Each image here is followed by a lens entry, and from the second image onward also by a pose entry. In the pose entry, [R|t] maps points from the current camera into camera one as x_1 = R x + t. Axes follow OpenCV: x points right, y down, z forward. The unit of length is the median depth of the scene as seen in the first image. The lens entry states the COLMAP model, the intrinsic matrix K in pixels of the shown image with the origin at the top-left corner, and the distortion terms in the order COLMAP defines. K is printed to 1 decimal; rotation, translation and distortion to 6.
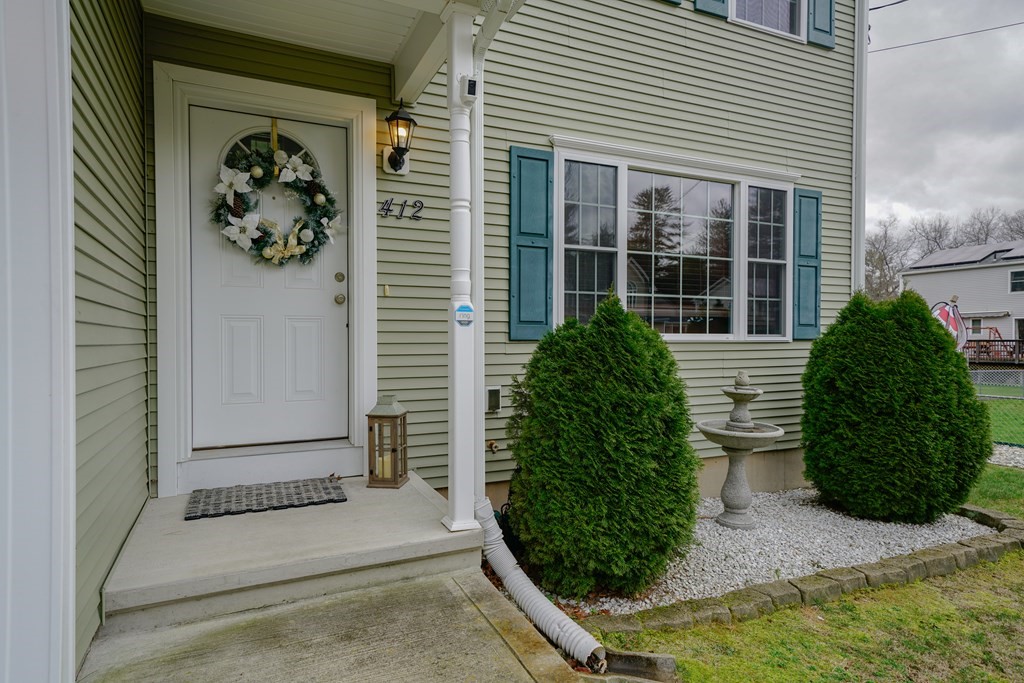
lens RADIAL K [[591.5, 0, 511.9], [0, 591.5, 345.0], [0, 0, 1]] dist [0.024289, 0.000041]
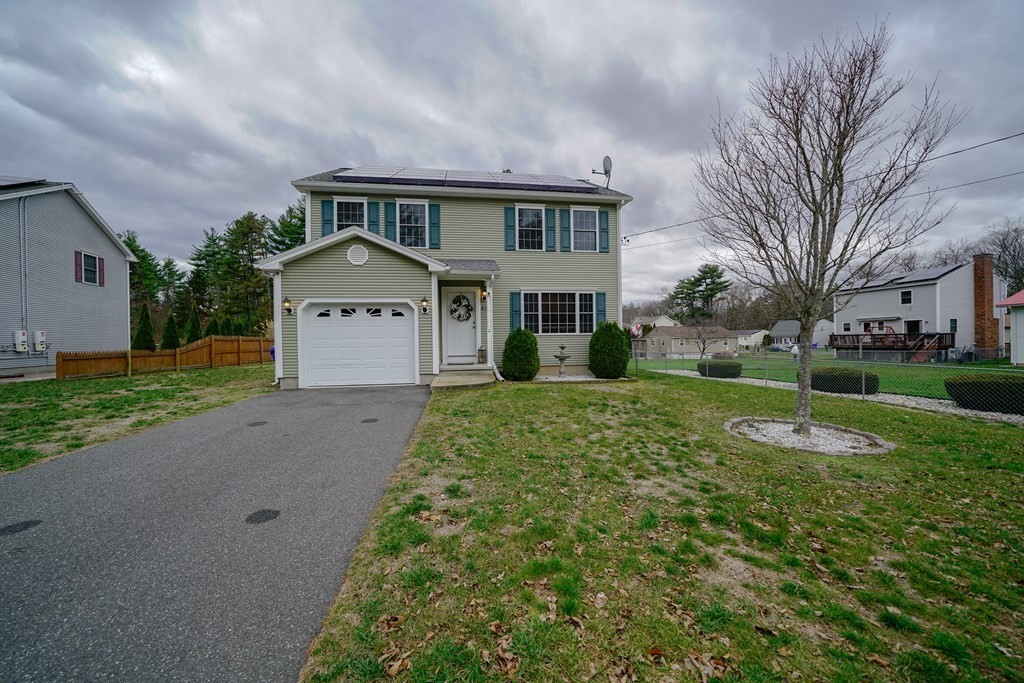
lens RADIAL K [[352.9, 0, 515.0], [0, 352.9, 342.0], [0, 0, 1]] dist [-0.020784, 0.001066]
pose [[0.959510, -0.011996, -0.281418, 0.641271], [0.010875, 0.999925, -0.005548, 0.048766], [0.281463, 0.002263, 0.959569, -1.279489]]
